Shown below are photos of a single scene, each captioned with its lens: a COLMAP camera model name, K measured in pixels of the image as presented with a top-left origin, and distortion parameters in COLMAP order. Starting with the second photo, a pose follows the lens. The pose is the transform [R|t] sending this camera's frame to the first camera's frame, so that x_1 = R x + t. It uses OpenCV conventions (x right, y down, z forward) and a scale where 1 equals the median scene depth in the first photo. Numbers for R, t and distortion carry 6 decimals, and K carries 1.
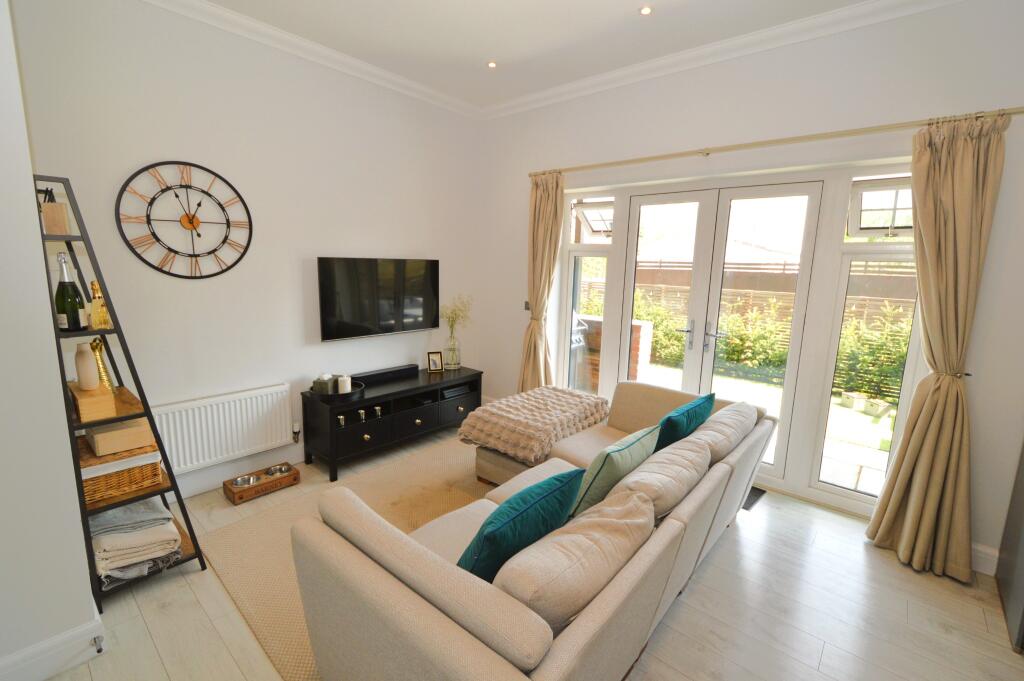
lens RADIAL K [[449.7, 0, 519.7], [0, 449.7, 340.8], [0, 0, 1]] dist [0.007839, -0.005542]
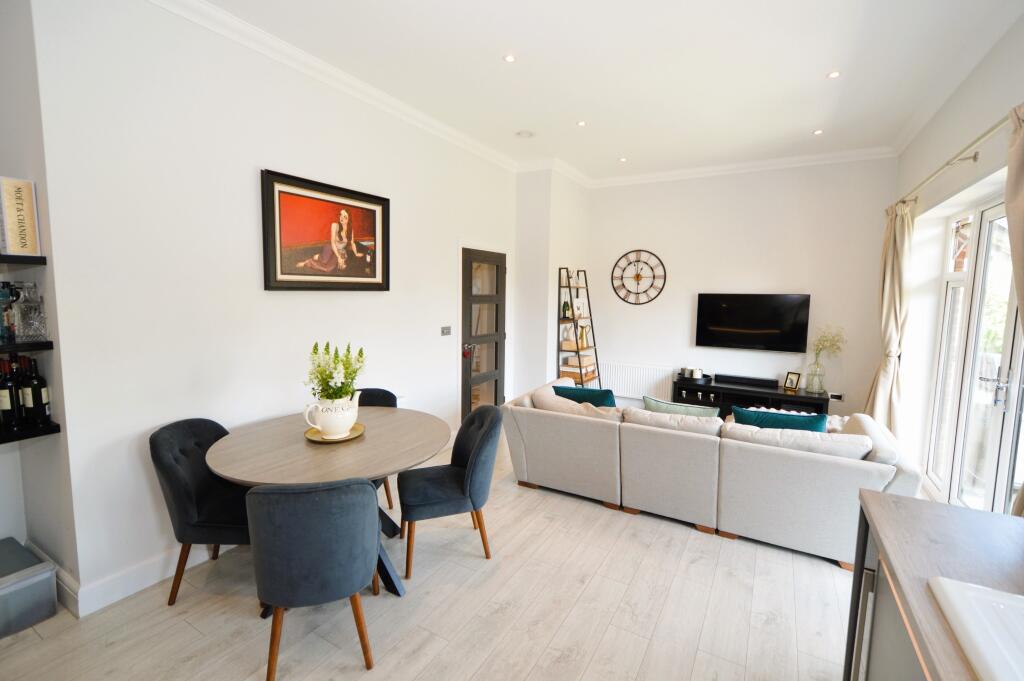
lens RADIAL K [[449.7, 0, 517.7], [0, 449.7, 336.6], [0, 0, 1]] dist [0.007839, -0.005542]
pose [[0.192199, 0.072650, -0.978663, 1.186081], [-0.179536, 0.983028, 0.037715, 0.025270], [0.964793, 0.168457, 0.201980, 0.088996]]
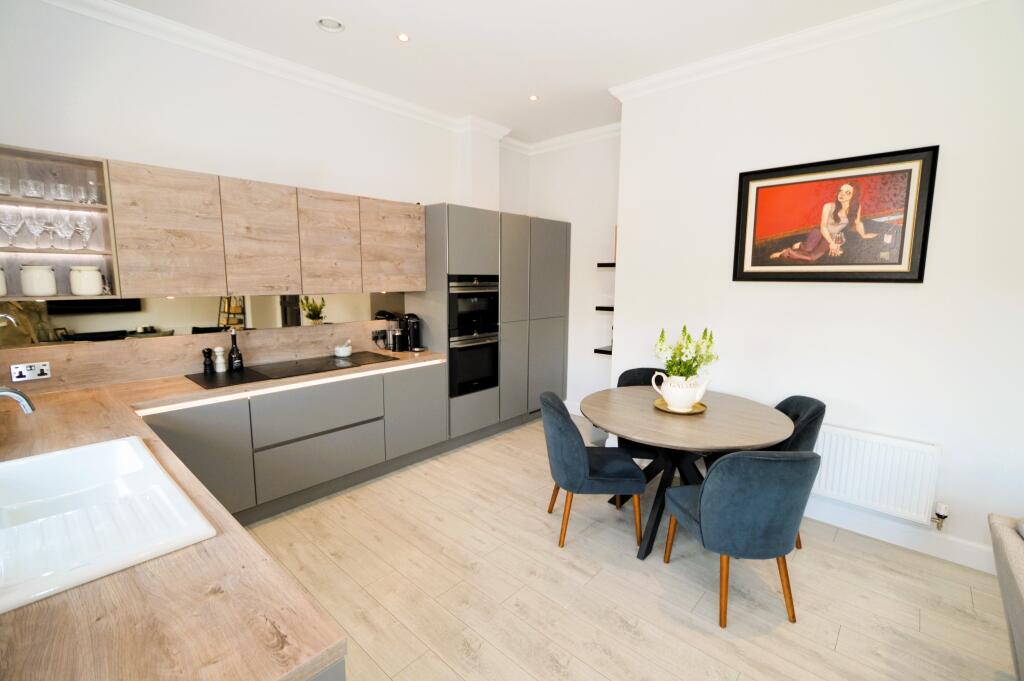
lens RADIAL K [[449.7, 0, 514.2], [0, 449.7, 337.4], [0, 0, 1]] dist [0.007839, -0.005542]
pose [[-0.999138, -0.040922, 0.007041, 0.638372], [-0.036782, 0.950921, 0.307239, -0.127313], [-0.019268, 0.306715, -0.951606, 0.852400]]
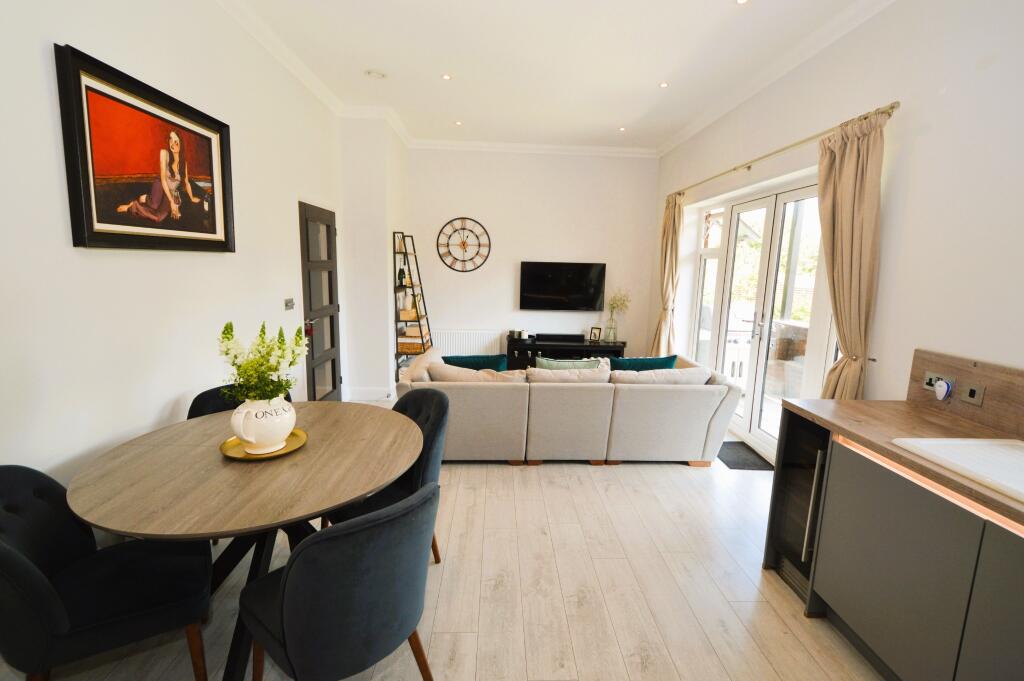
lens RADIAL K [[449.7, 0, 516.7], [0, 449.7, 336.3], [0, 0, 1]] dist [0.007839, -0.005542]
pose [[0.689058, 0.102292, -0.717451, 0.974805], [-0.132061, 0.991136, 0.014478, 0.095051], [0.712572, 0.084771, 0.696458, -0.250762]]
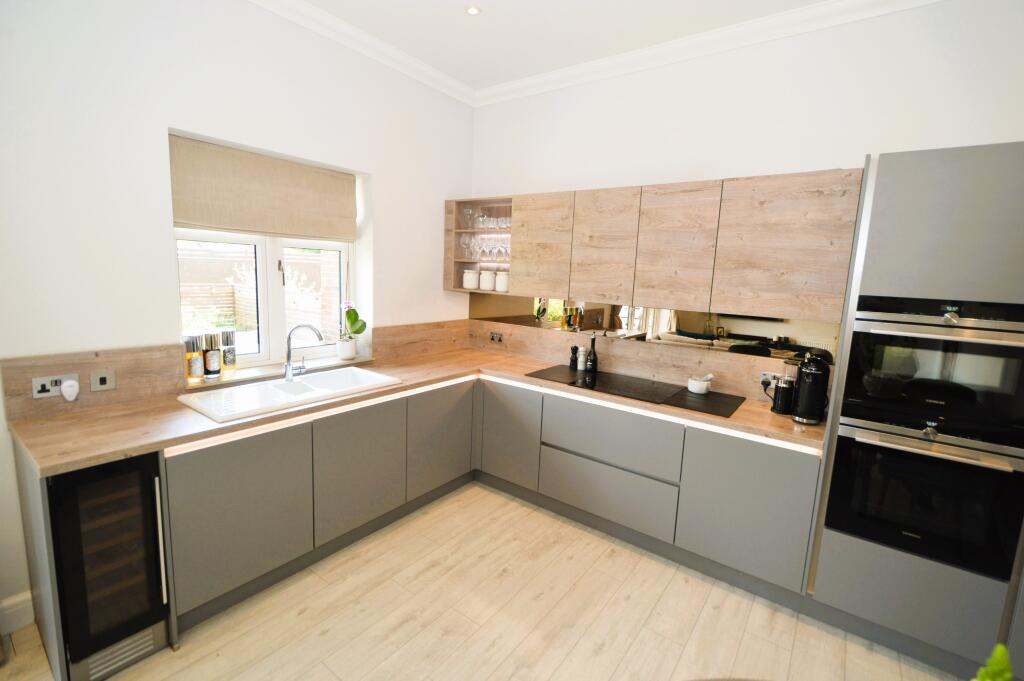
lens RADIAL K [[449.7, 0, 515.7], [0, 449.7, 335.3], [0, 0, 1]] dist [0.007839, -0.005542]
pose [[-0.078081, -0.176186, 0.981255, 0.215720], [0.127407, 0.974426, 0.185098, -0.022136], [-0.988772, 0.139472, -0.053637, 0.096848]]
